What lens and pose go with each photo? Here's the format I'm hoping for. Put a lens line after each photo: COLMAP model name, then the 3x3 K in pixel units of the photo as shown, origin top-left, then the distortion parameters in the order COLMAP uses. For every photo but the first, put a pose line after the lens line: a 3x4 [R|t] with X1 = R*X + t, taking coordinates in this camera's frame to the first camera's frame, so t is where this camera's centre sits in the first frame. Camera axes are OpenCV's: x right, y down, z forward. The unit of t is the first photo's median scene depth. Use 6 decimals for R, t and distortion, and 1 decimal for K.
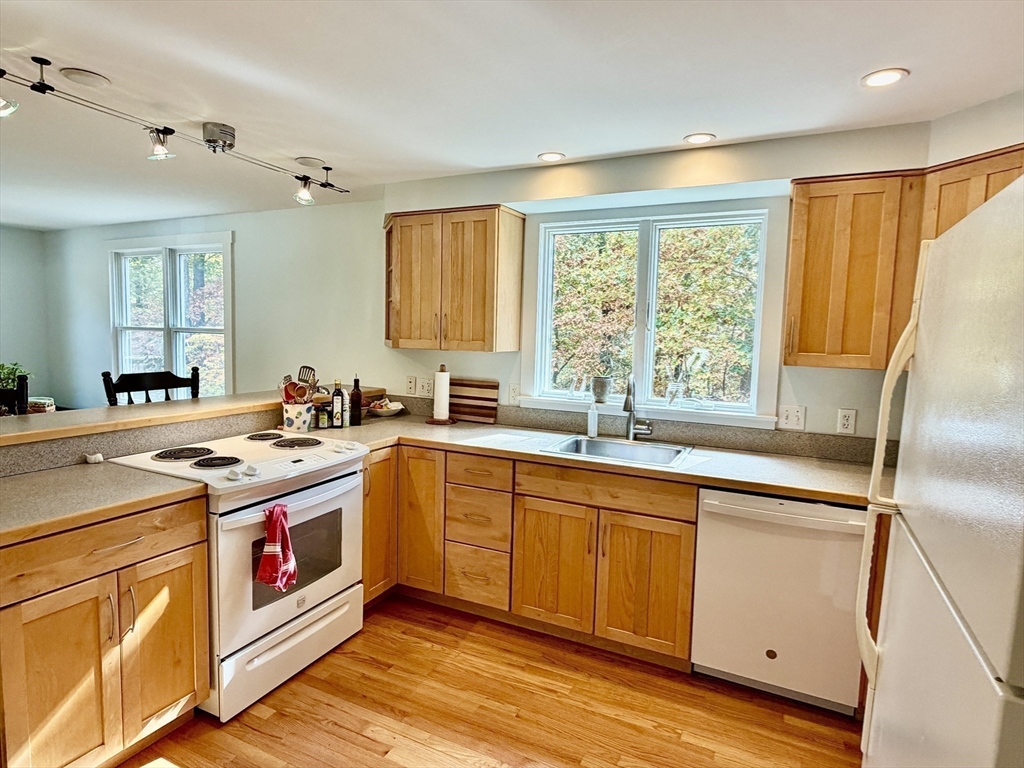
lens RADIAL K [[566.4, 0, 514.2], [0, 566.4, 381.6], [0, 0, 1]] dist [-0.000033, -0.000029]
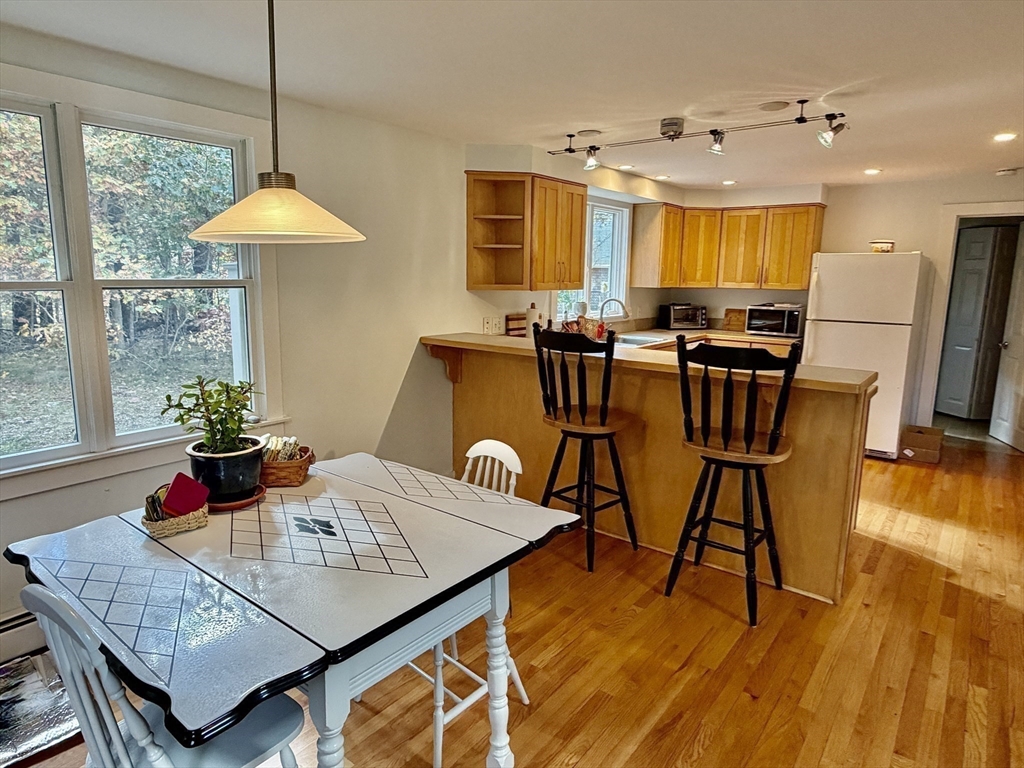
lens RADIAL K [[612.8, 0, 510.2], [0, 612.8, 376.6], [0, 0, 1]] dist [0.004940, 0.000958]
pose [[0.224532, -0.187032, 0.956350, -1.577793], [0.080444, 0.981616, 0.173087, -0.116456], [-0.971141, 0.038069, 0.235450, 0.805407]]
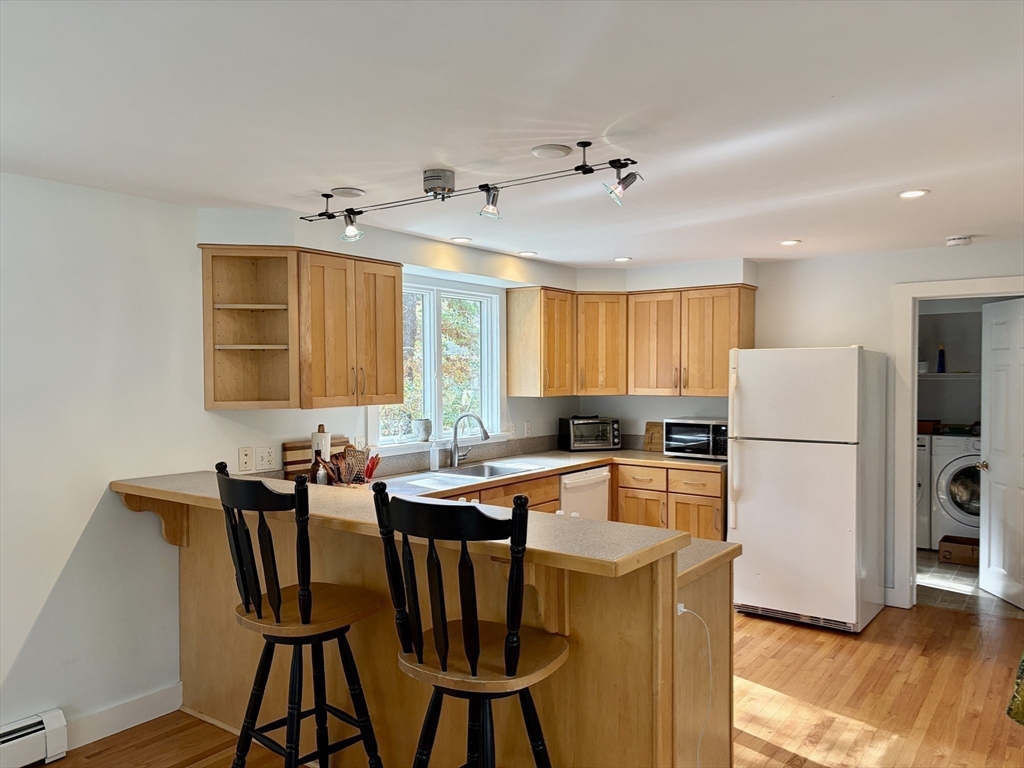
lens RADIAL K [[772.5, 0, 514.1], [0, 772.5, 392.2], [0, 0, 1]] dist [0.044112, -0.030260]
pose [[0.174549, -0.052100, 0.983269, -1.357804], [0.096792, 0.994671, 0.035521, -0.100638], [-0.979880, 0.088972, 0.178662, 0.527344]]
